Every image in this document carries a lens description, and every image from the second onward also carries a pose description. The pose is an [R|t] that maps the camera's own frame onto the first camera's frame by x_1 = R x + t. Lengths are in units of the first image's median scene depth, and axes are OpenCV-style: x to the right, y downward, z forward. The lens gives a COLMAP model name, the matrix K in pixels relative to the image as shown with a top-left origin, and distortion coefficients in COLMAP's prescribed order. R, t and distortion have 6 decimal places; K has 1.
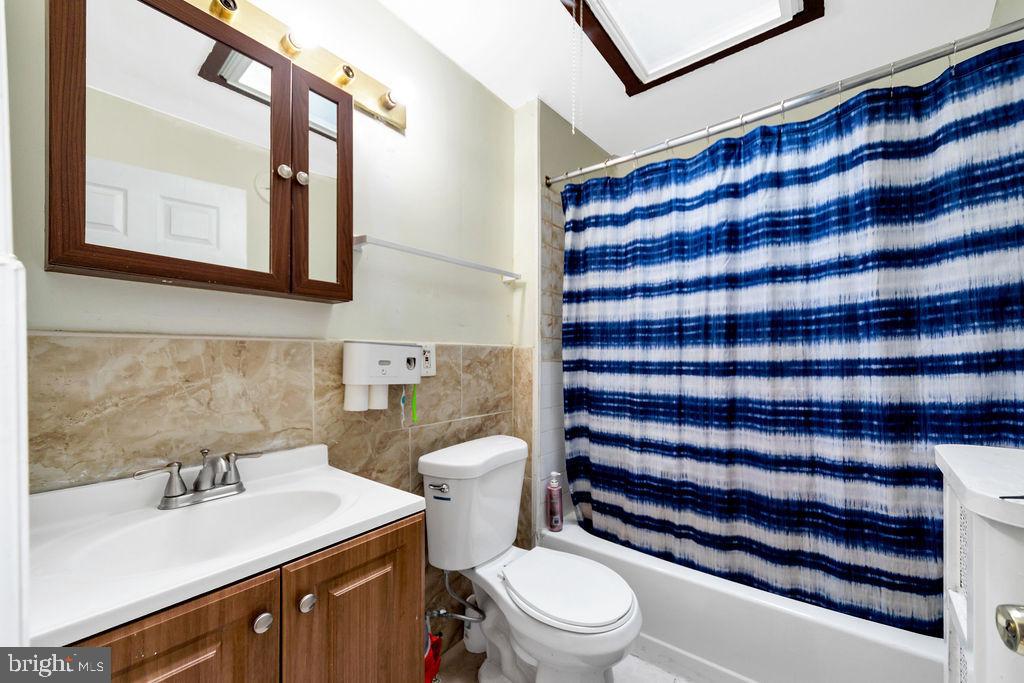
lens RADIAL K [[386.7, 0, 530.2], [0, 386.7, 350.0], [0, 0, 1]] dist [0.004002, 0.000096]
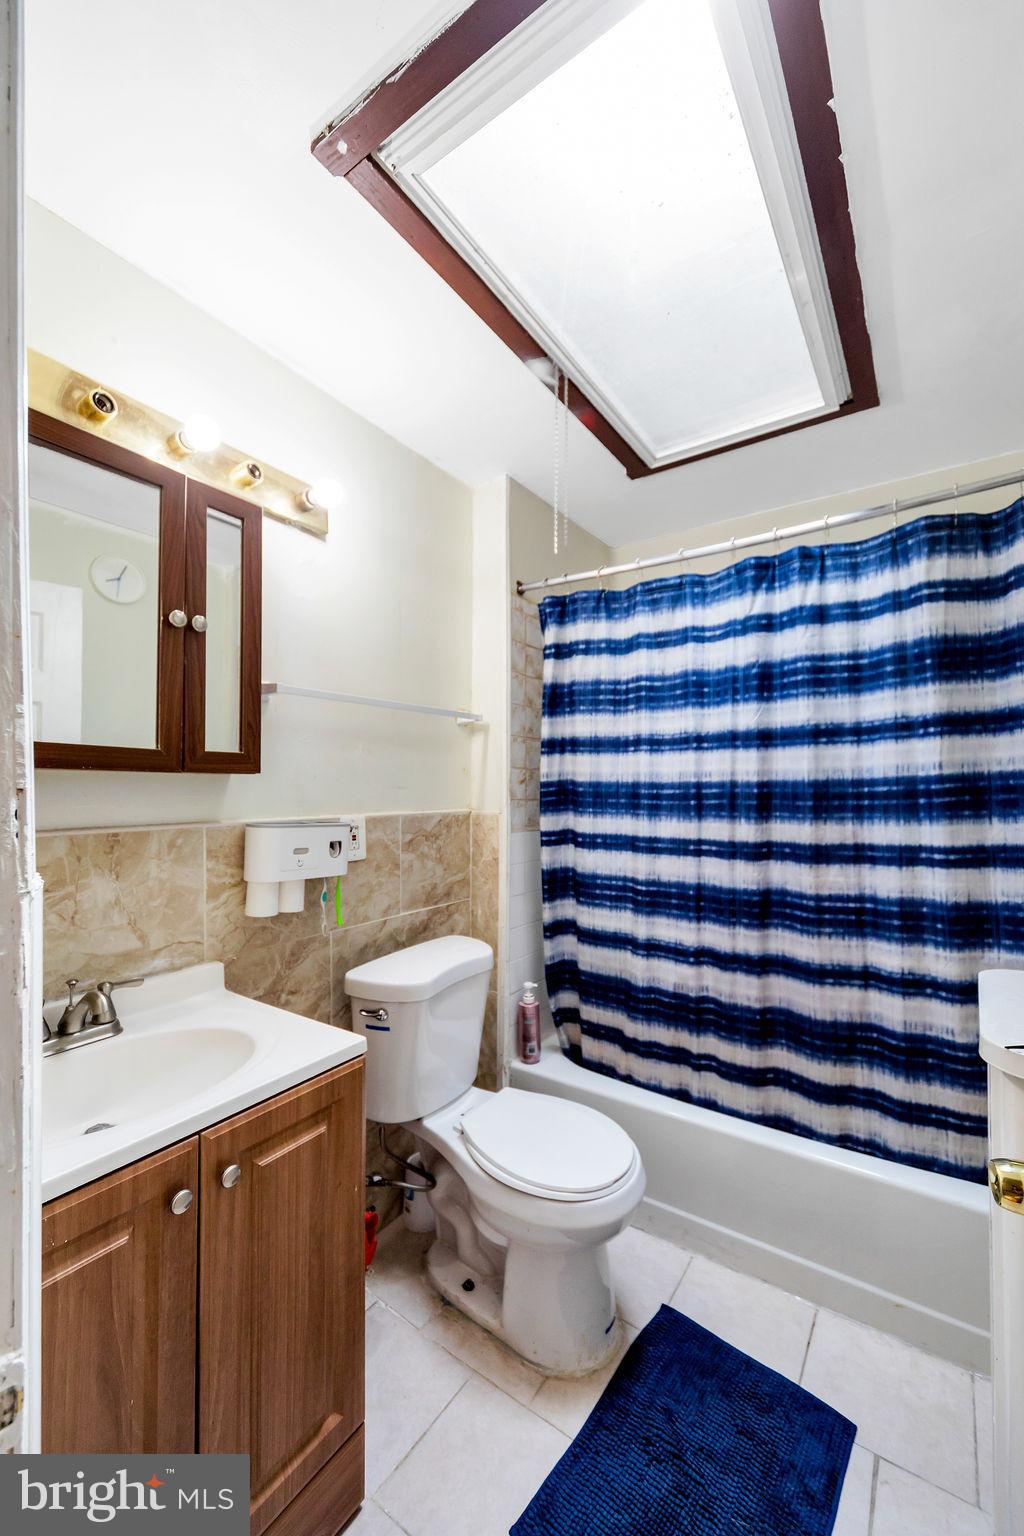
lens RADIAL K [[620.4, 0, 510.3], [0, 620.4, 776.4], [0, 0, 1]] dist [0.001534, 0.001222]
pose [[0.999147, -0.004315, 0.041074, -0.025048], [0.003088, 0.999548, 0.029888, -0.142619], [-0.041185, -0.029735, 0.998709, -0.192554]]
